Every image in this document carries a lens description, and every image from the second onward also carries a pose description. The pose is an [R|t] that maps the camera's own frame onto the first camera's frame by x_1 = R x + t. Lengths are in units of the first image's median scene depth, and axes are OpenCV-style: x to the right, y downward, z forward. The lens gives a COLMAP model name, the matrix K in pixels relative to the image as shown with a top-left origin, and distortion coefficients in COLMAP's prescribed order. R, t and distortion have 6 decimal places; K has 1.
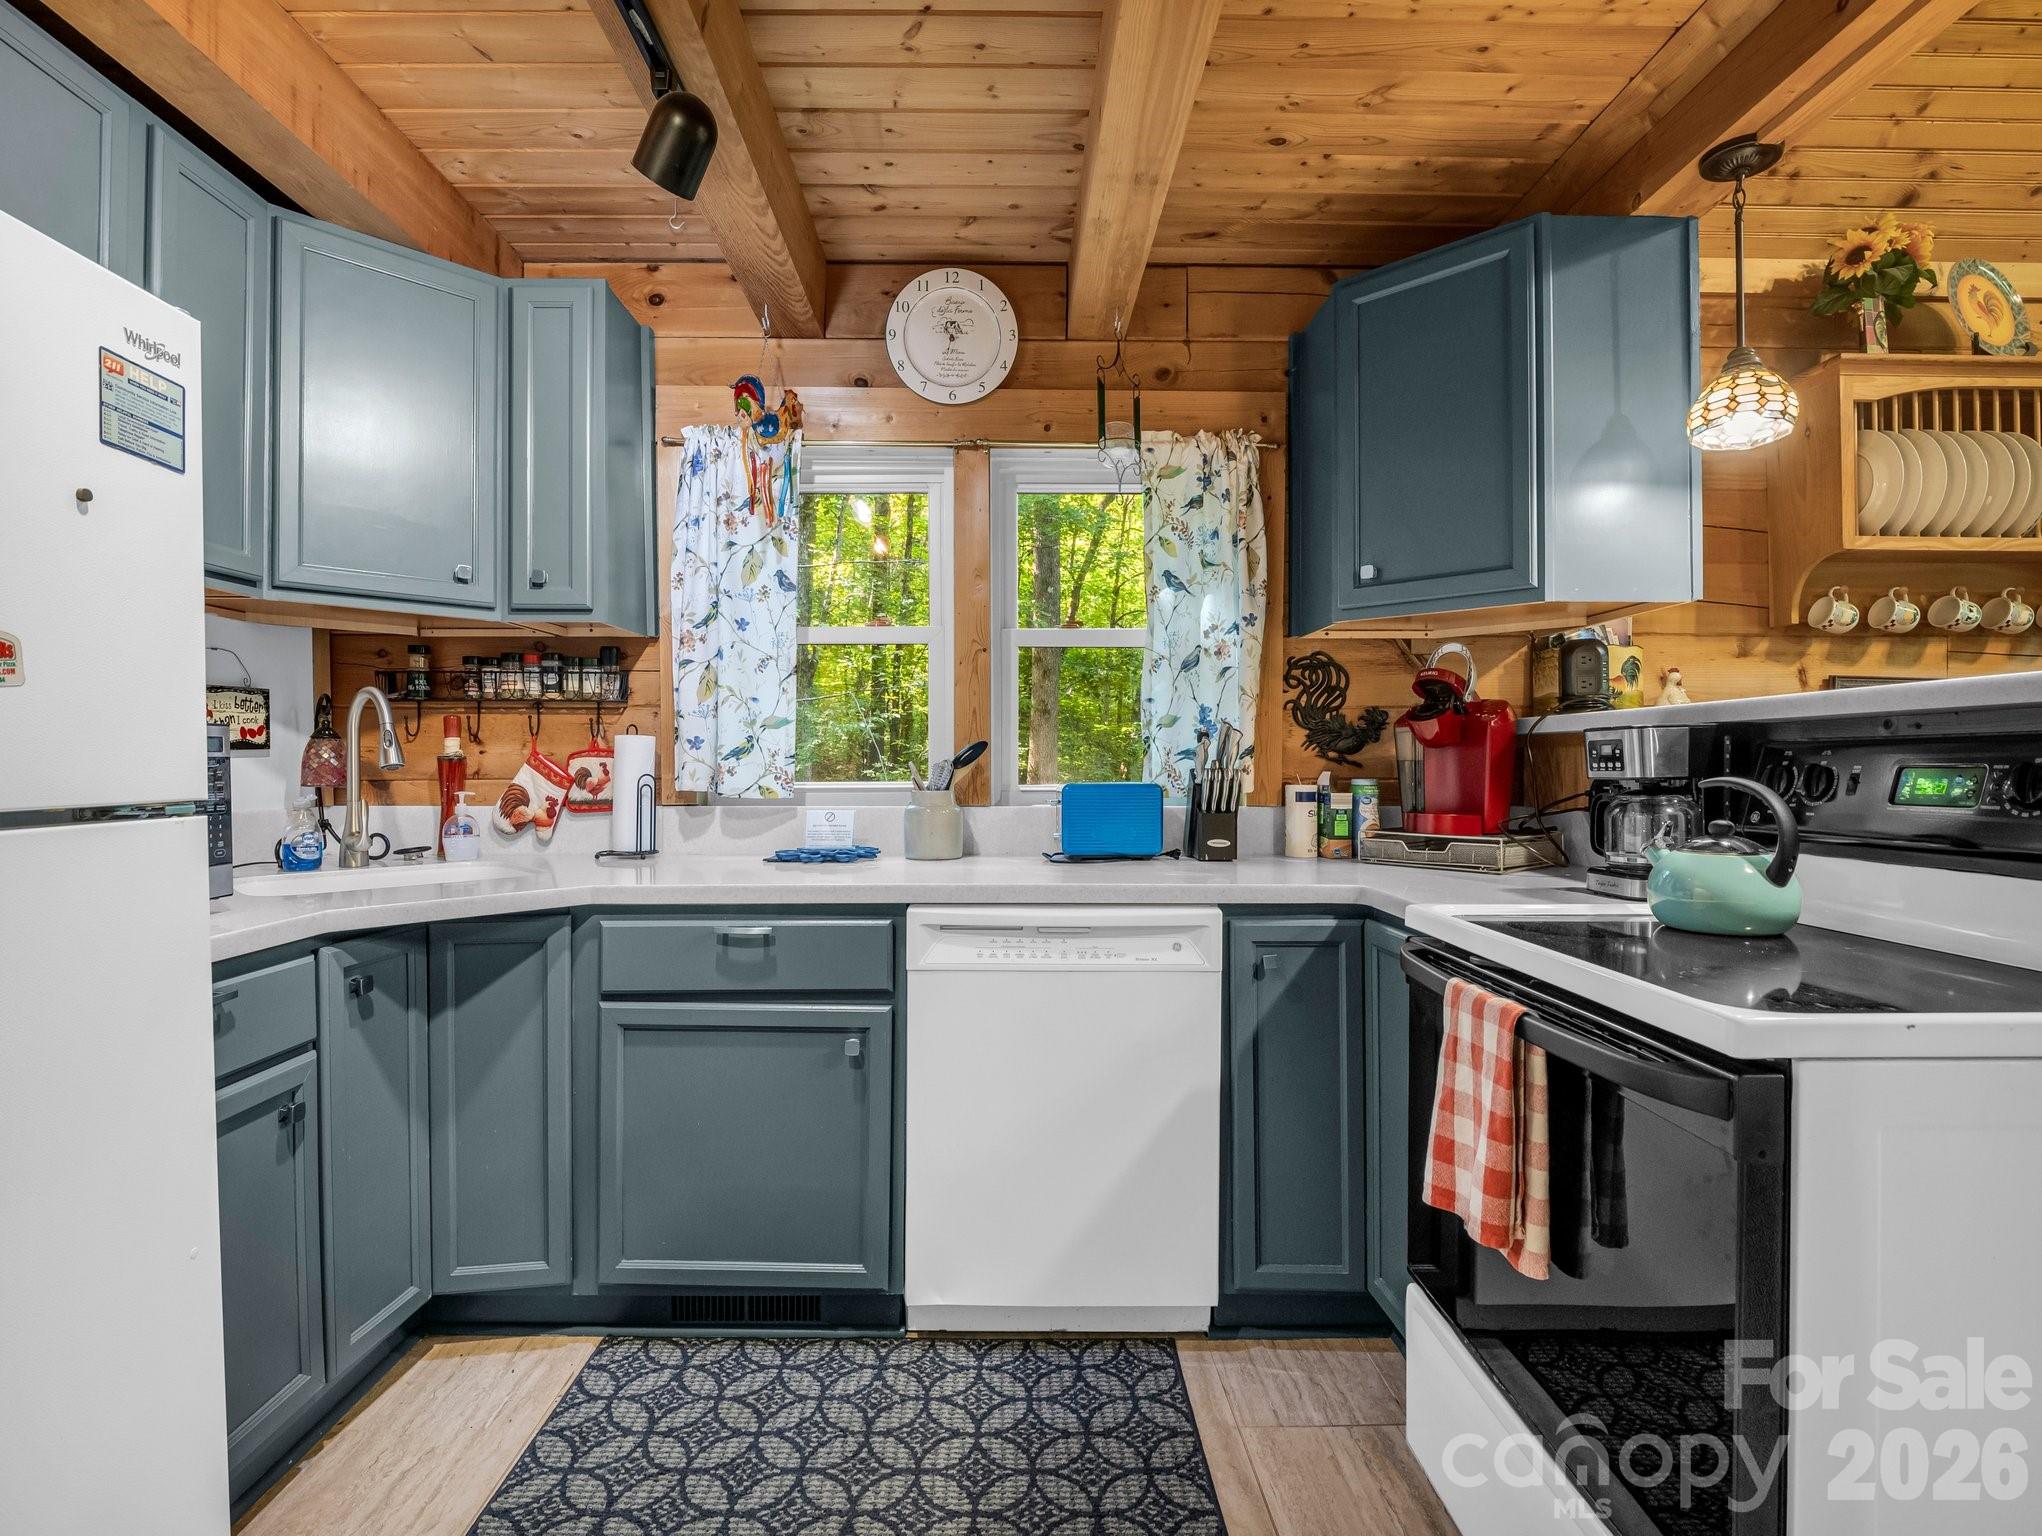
lens RADIAL K [[1021.5, 0, 1006.0], [0, 1021.5, 764.7], [0, 0, 1]] dist [-0.019785, -0.002197]
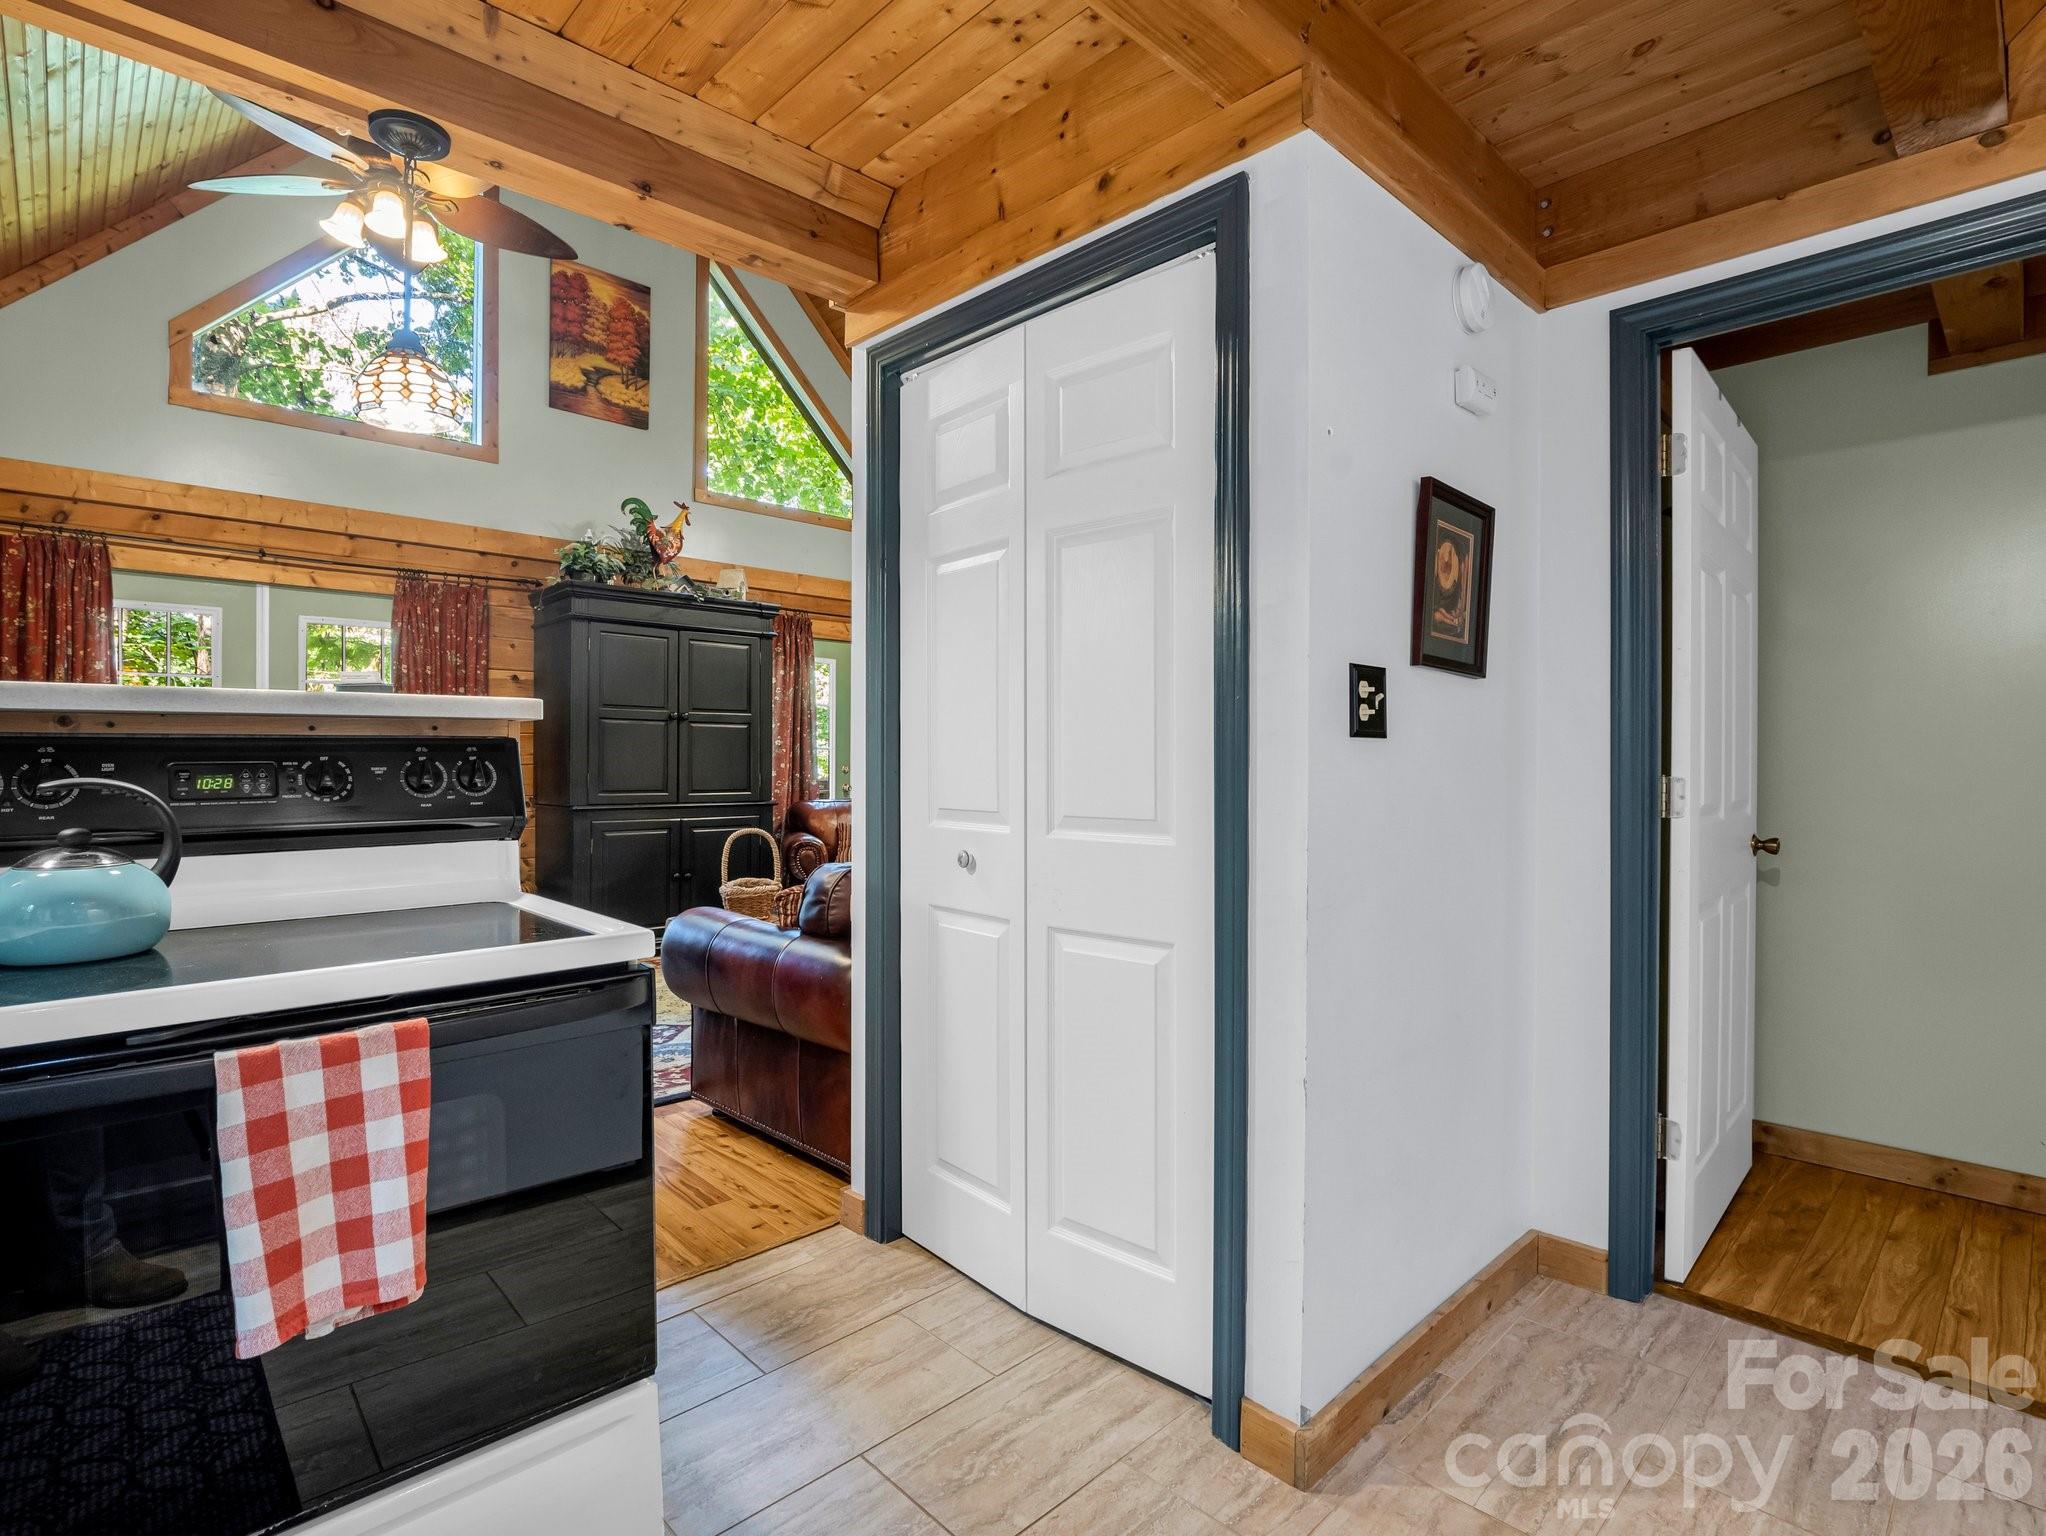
lens RADIAL K [[1016.0, 0, 1025.2], [0, 1016.0, 771.0], [0, 0, 1]] dist [-0.025347, 0.001085]
pose [[-0.689965, -0.009910, 0.723775, -0.310779], [0.001491, 0.999885, 0.015112, -0.003904], [-0.723841, 0.011506, -0.689870, 0.683957]]
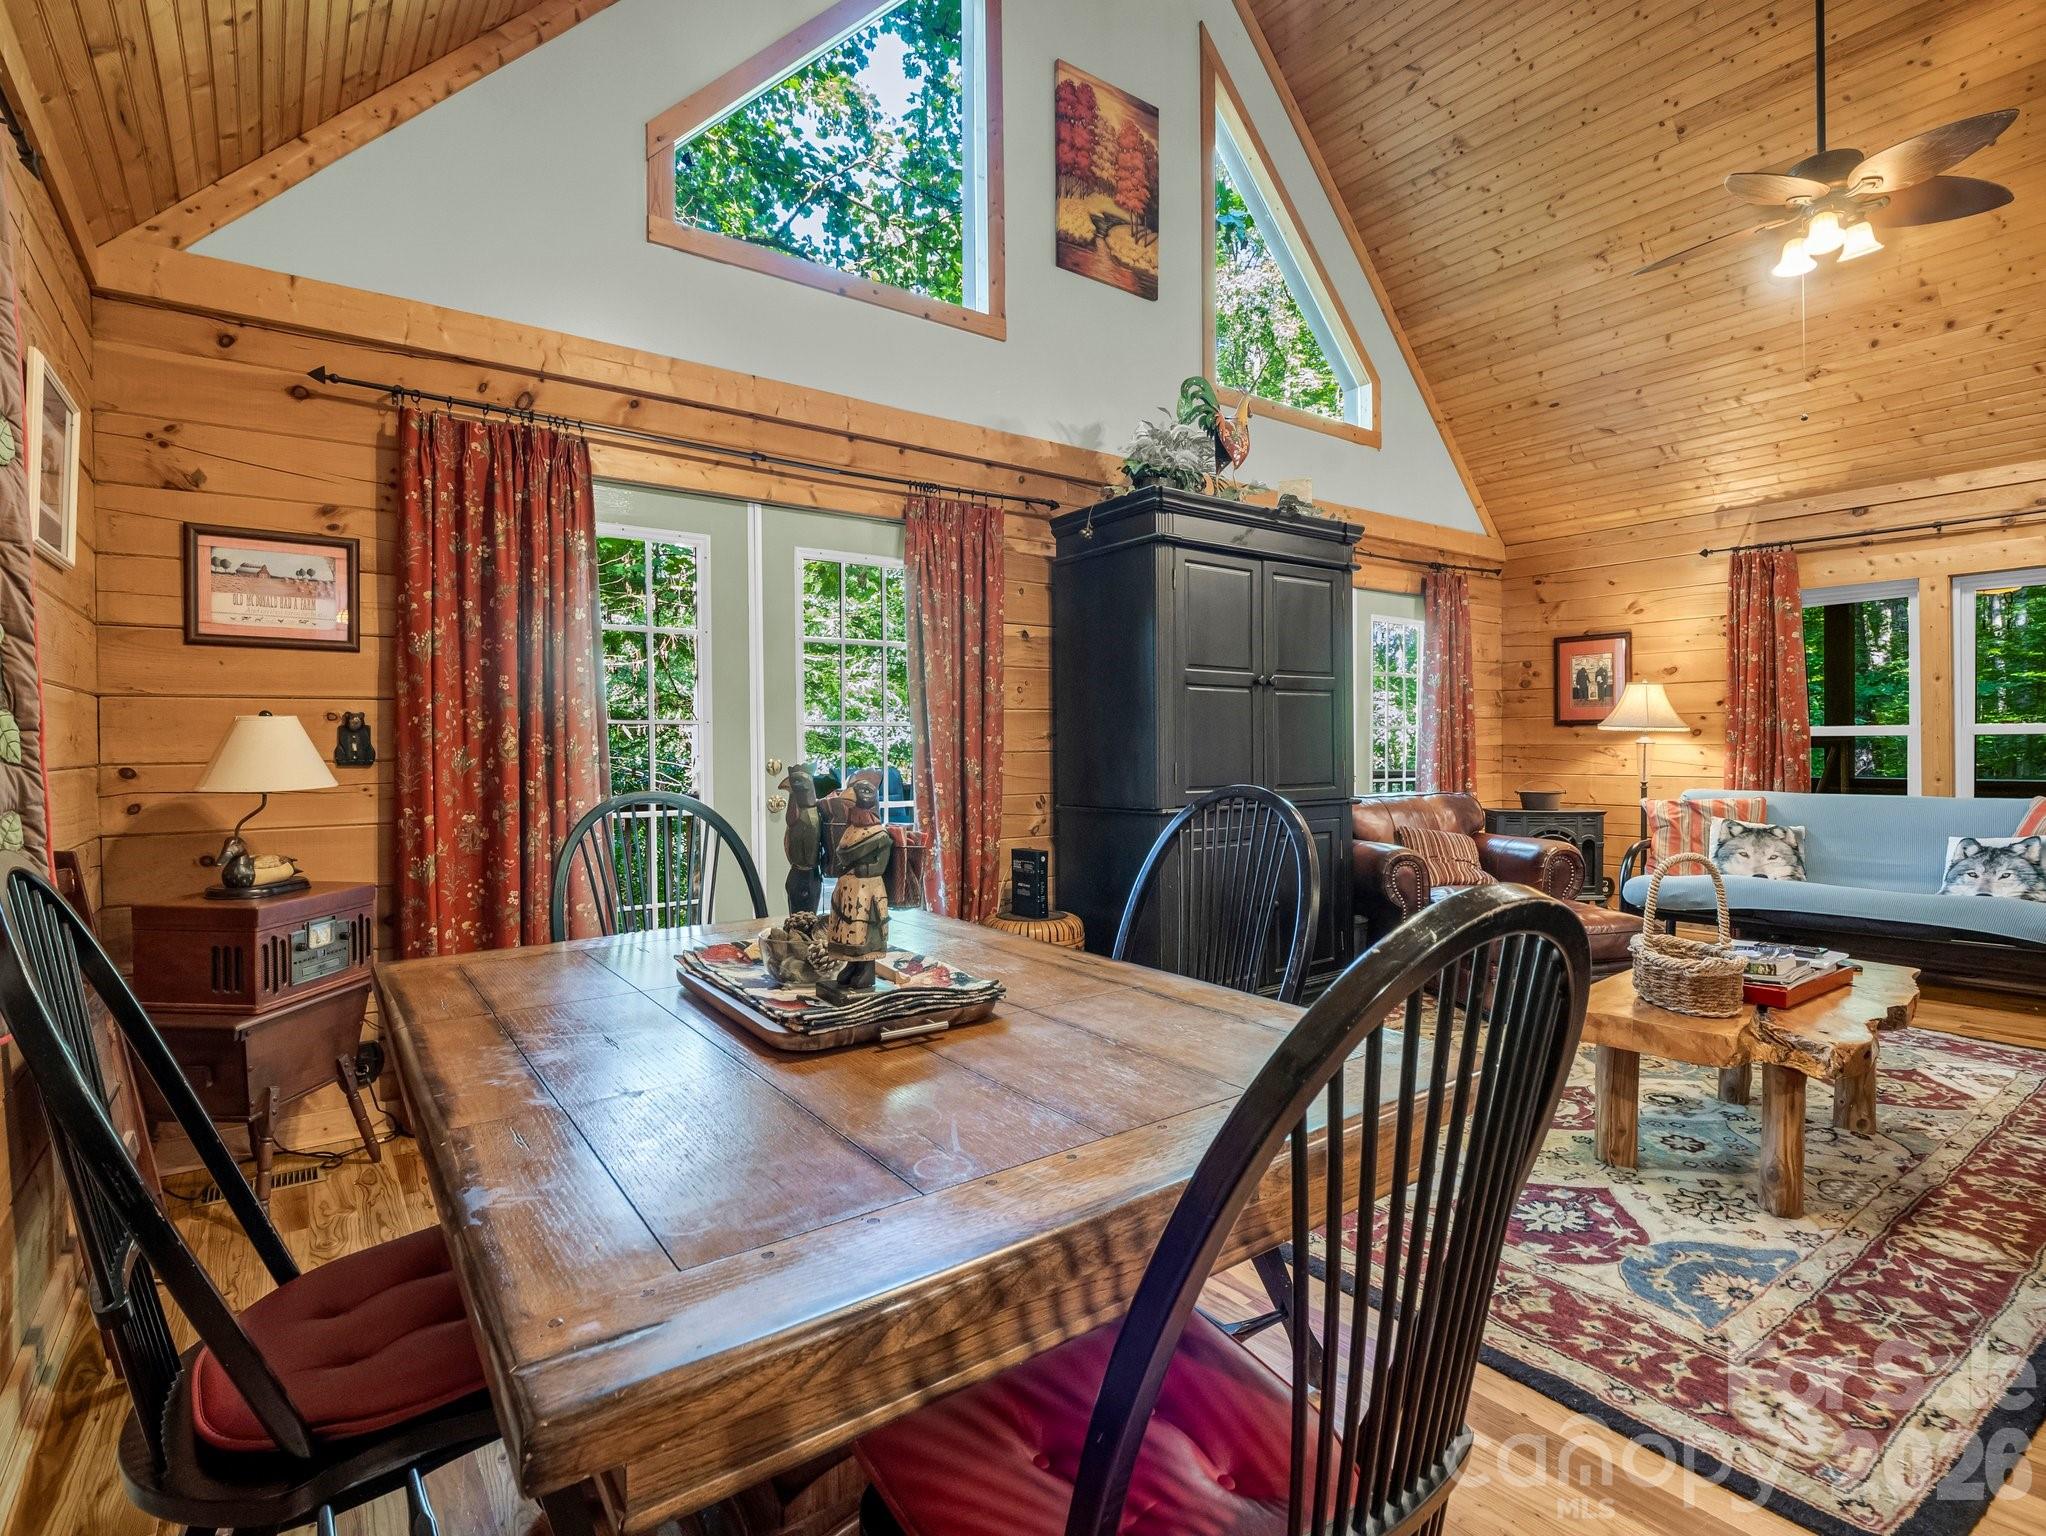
lens RADIAL K [[1016.0, 0, 1009.2], [0, 1016.0, 769.7], [0, 0, 1]] dist [-0.025347, 0.001085]
pose [[-0.579453, -0.009212, 0.814953, 1.076303], [0.016596, 0.999595, 0.023099, 0.005042], [-0.814836, 0.026910, -0.579066, 1.015800]]
